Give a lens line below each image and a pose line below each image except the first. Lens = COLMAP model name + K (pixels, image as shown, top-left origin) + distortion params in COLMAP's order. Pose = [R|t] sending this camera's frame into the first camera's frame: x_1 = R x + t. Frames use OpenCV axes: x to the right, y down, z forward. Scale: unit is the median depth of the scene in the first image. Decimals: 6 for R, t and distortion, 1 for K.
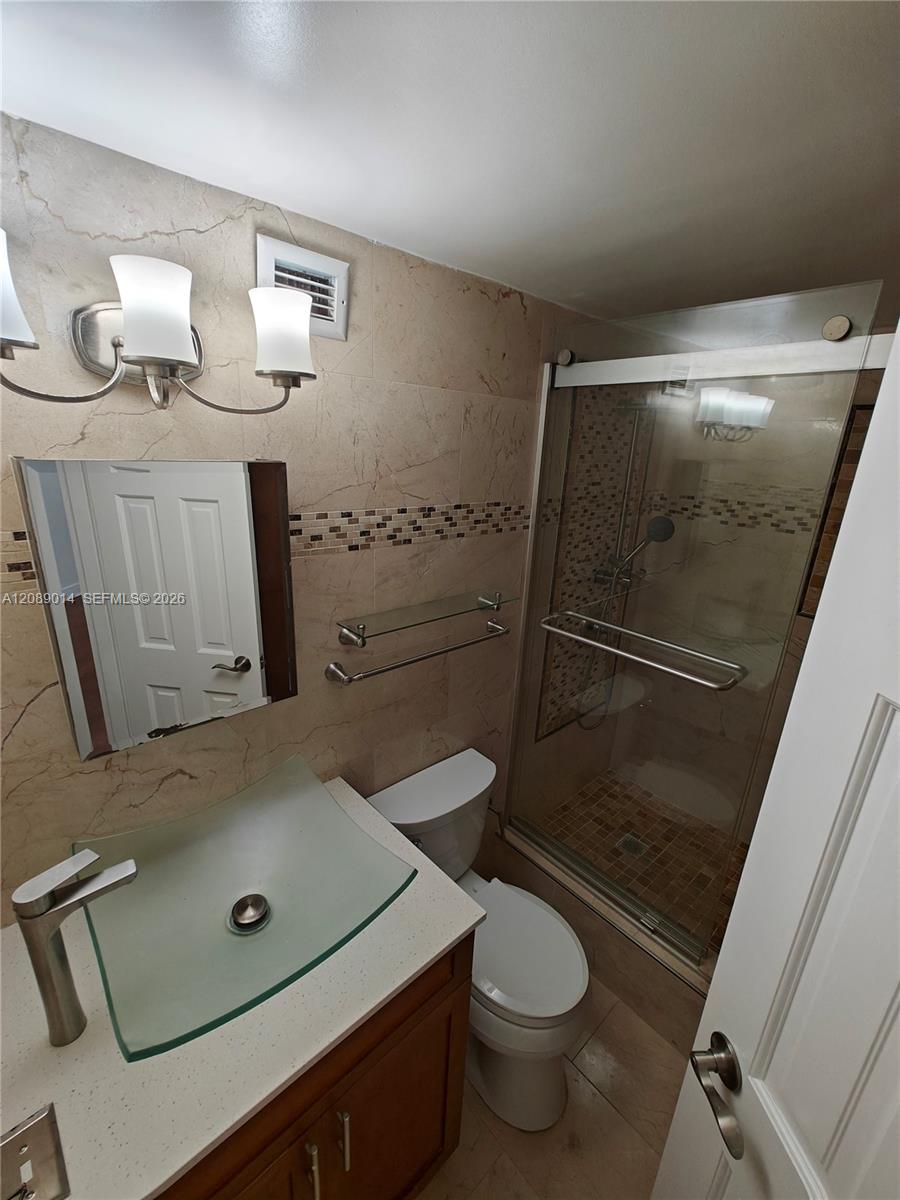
lens RADIAL K [[490.4, 0, 453.9], [0, 490.4, 609.2], [0, 0, 1]] dist [-0.003889, -0.000036]
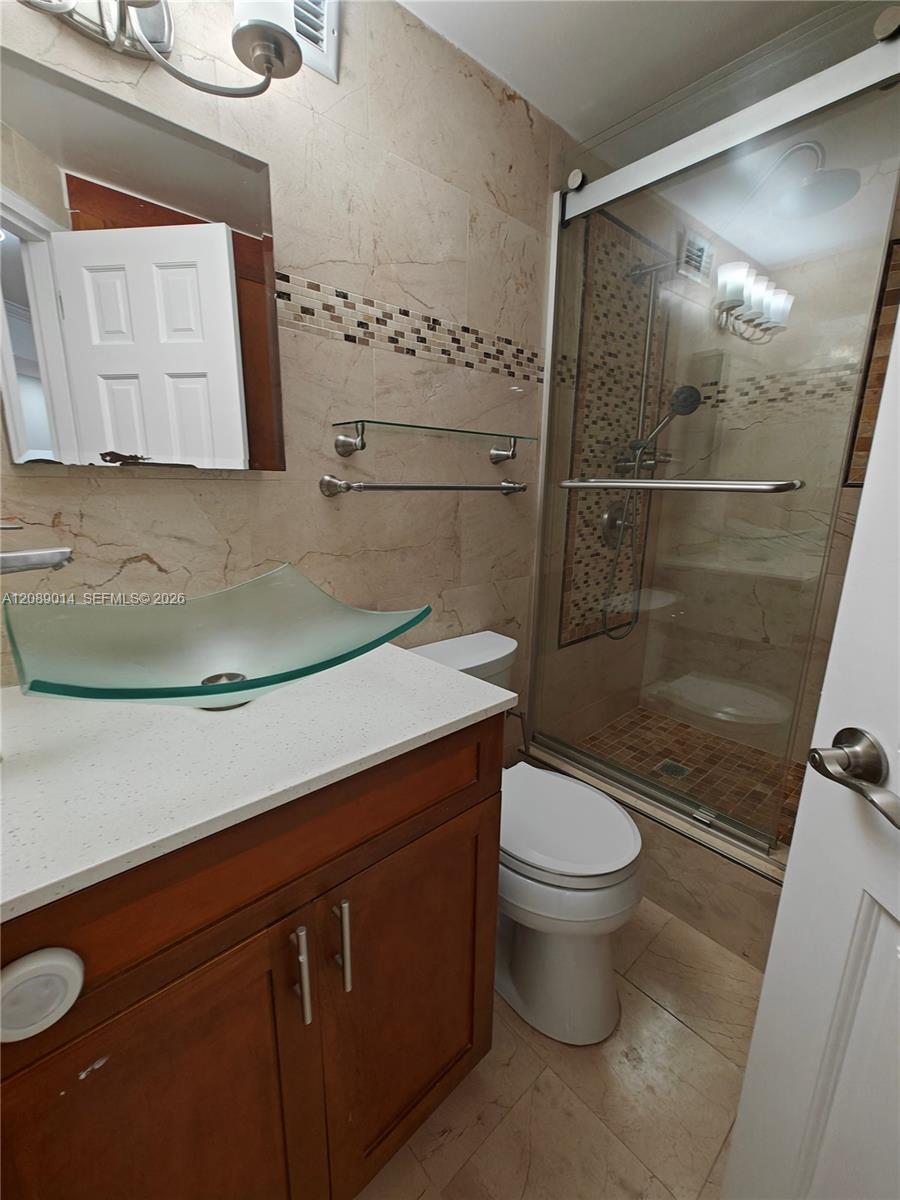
lens RADIAL K [[506.2, 0, 455.7], [0, 506.2, 572.7], [0, 0, 1]] dist [-0.002210, 0.000921]
pose [[0.999537, -0.028885, -0.009515, -0.012277], [0.028136, 0.997066, -0.071187, 0.259965], [0.011543, 0.070886, 0.997418, 0.083589]]
